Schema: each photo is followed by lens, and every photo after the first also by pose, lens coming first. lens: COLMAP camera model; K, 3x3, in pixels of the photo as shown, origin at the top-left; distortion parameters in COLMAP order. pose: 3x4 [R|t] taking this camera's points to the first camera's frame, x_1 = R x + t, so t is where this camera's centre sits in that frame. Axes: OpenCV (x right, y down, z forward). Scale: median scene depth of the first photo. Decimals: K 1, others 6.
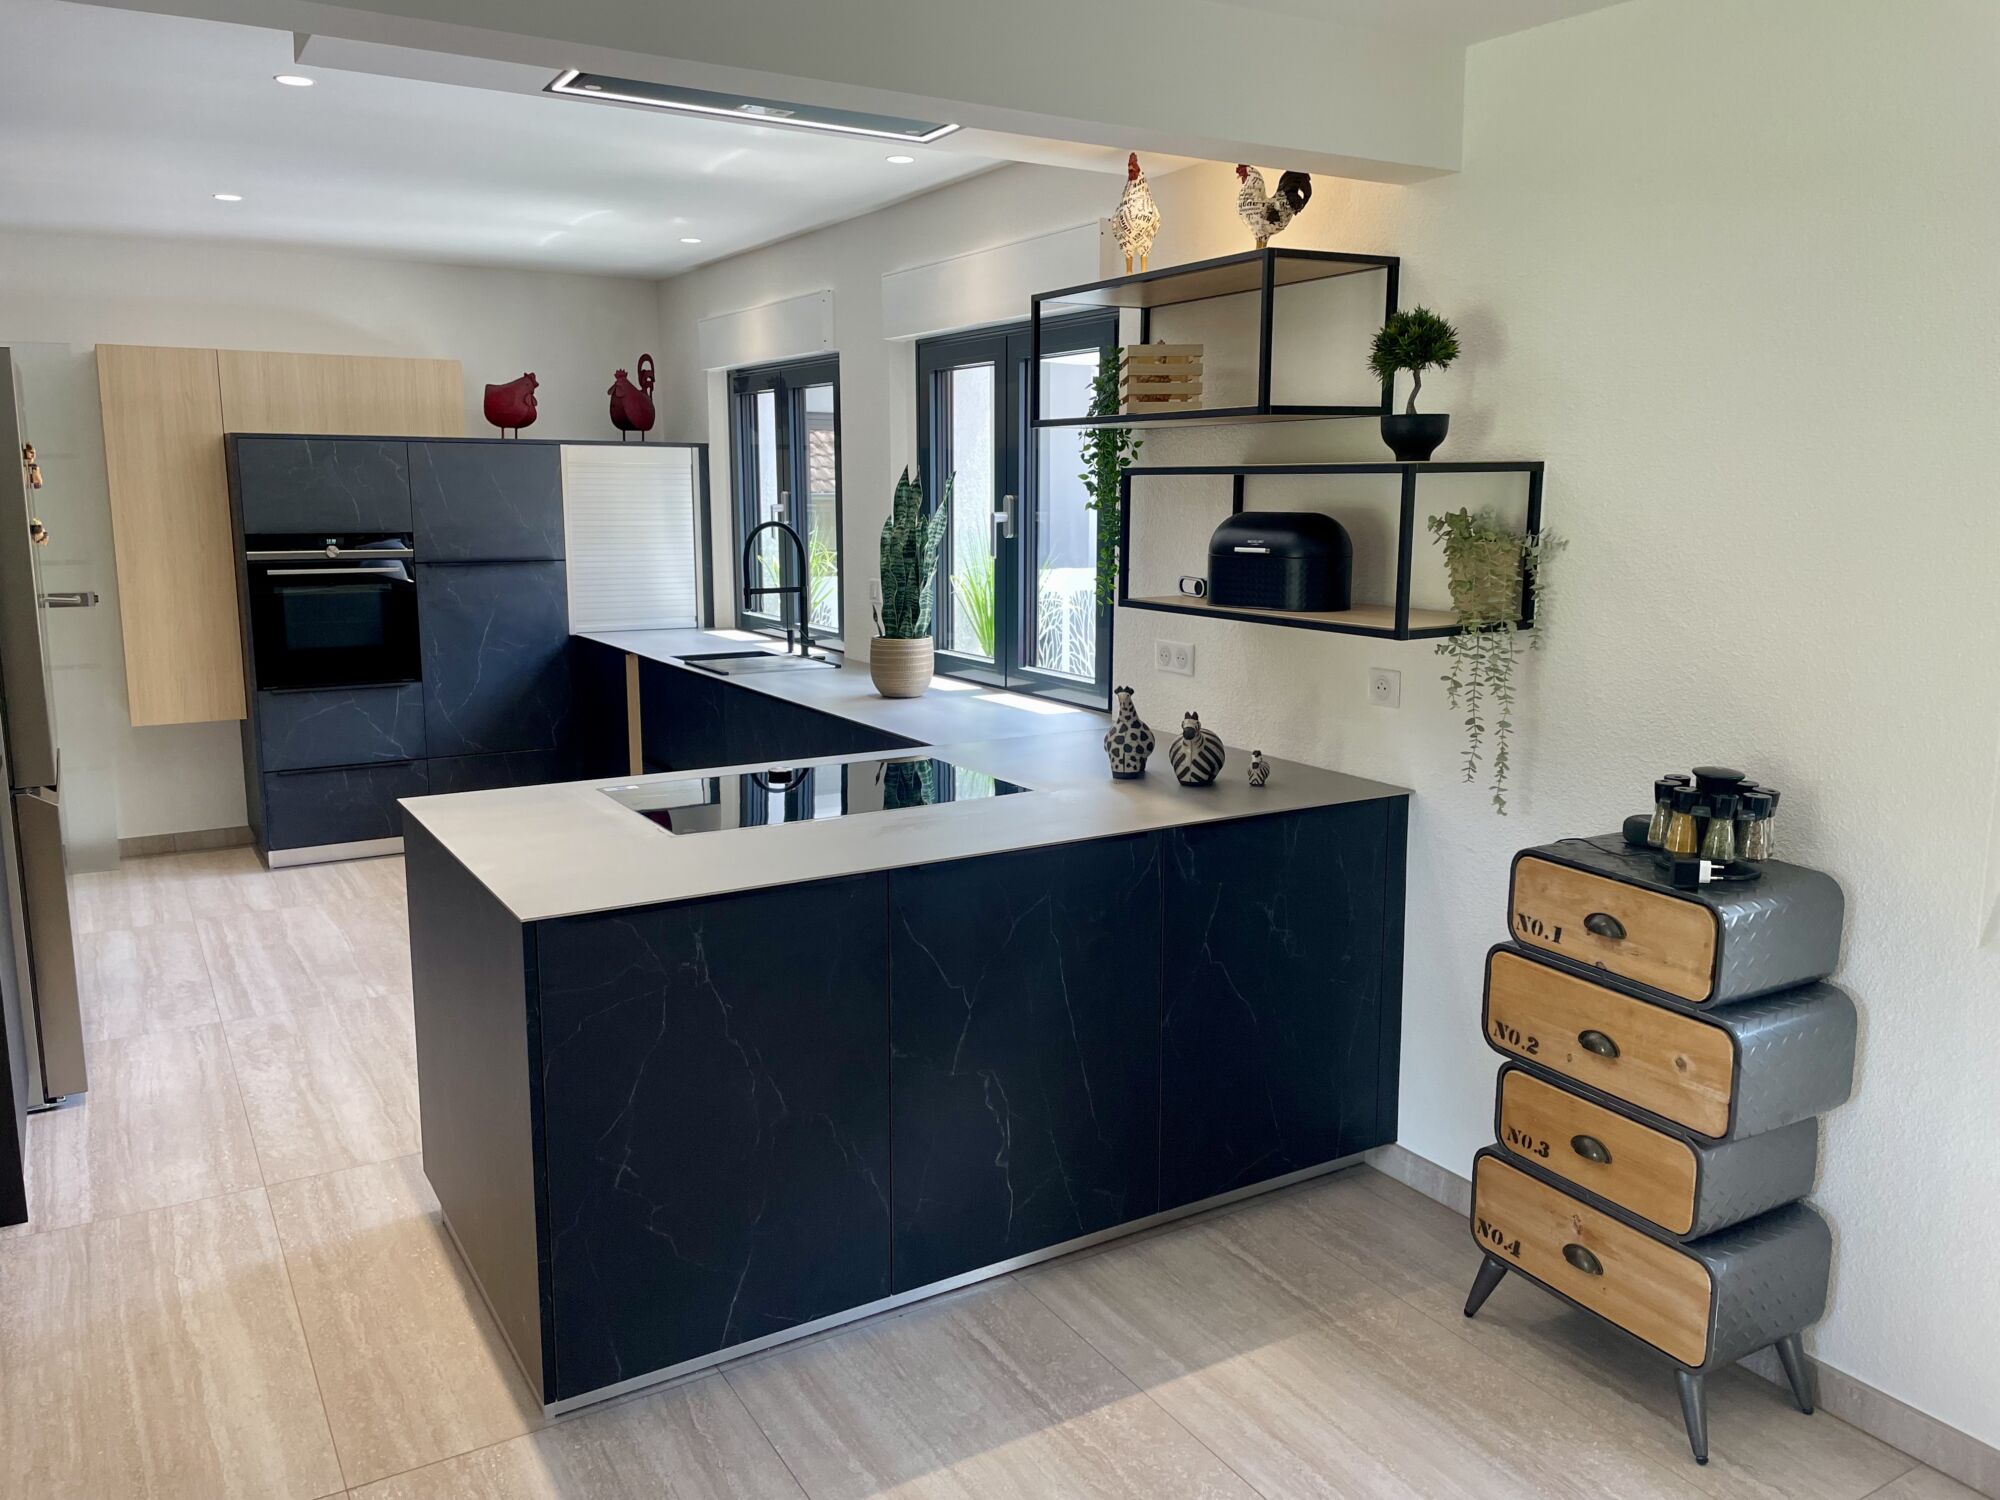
lens RADIAL K [[1507.9, 0, 1010.0], [0, 1507.9, 737.4], [0, 0, 1]] dist [0.091148, -0.112127]
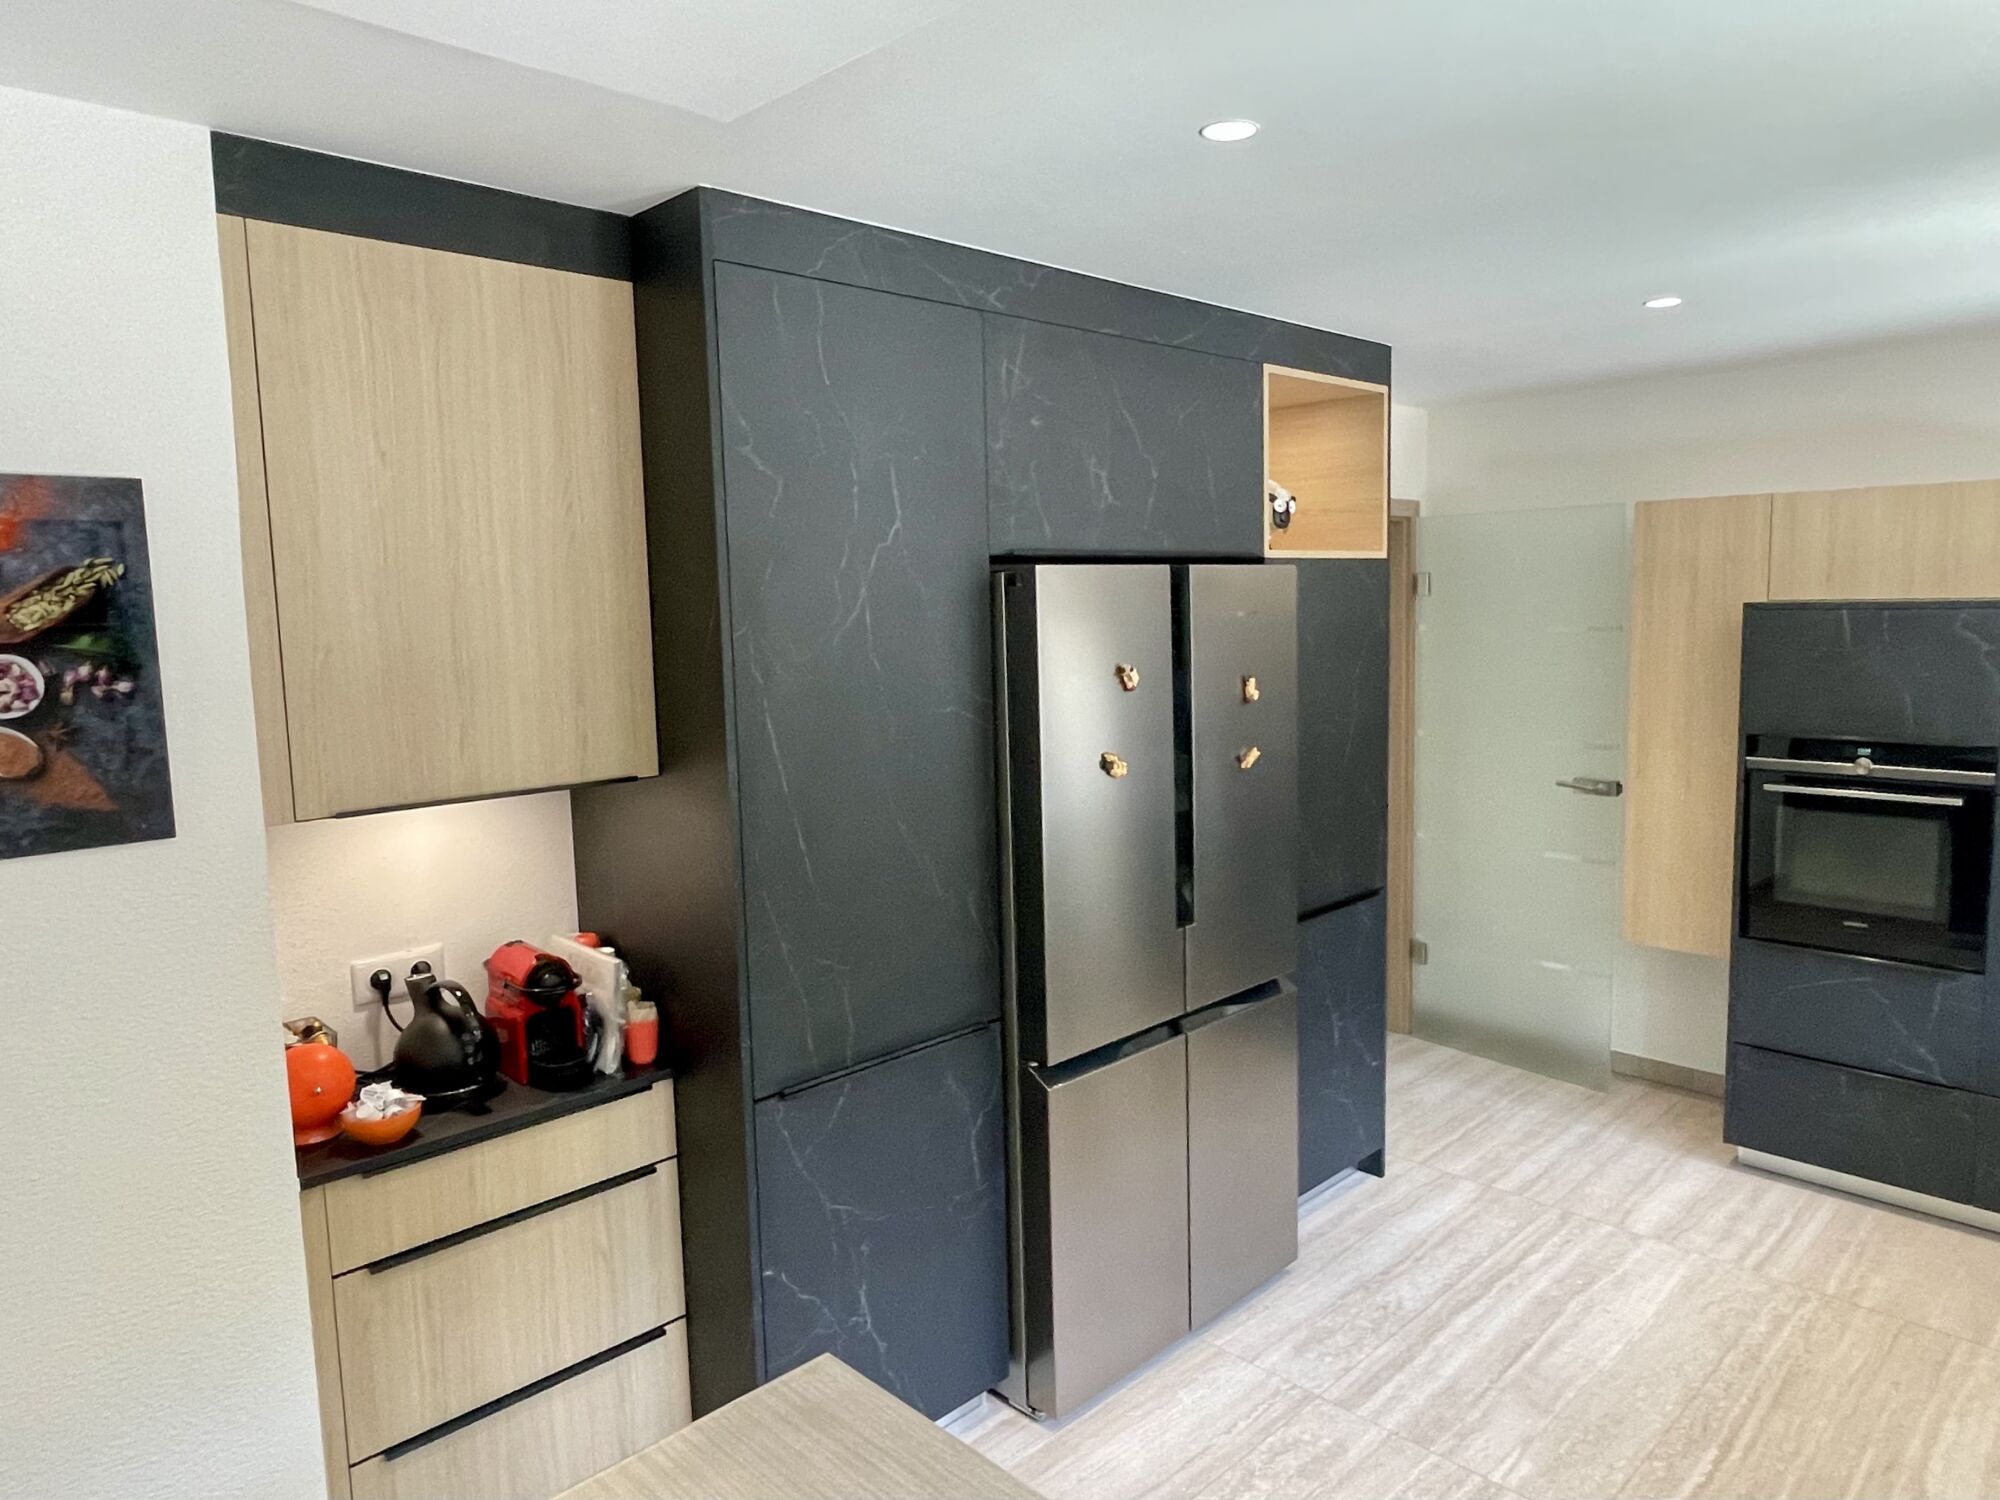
lens RADIAL K [[1288.5, 0, 1052.1], [0, 1288.5, 741.1], [0, 0, 1]] dist [-0.006579, 0.002276]
pose [[0.245489, 0.100702, -0.964155, 0.053929], [-0.138322, 0.988052, 0.067979, -0.206669], [0.959480, 0.116676, 0.256485, 0.835654]]
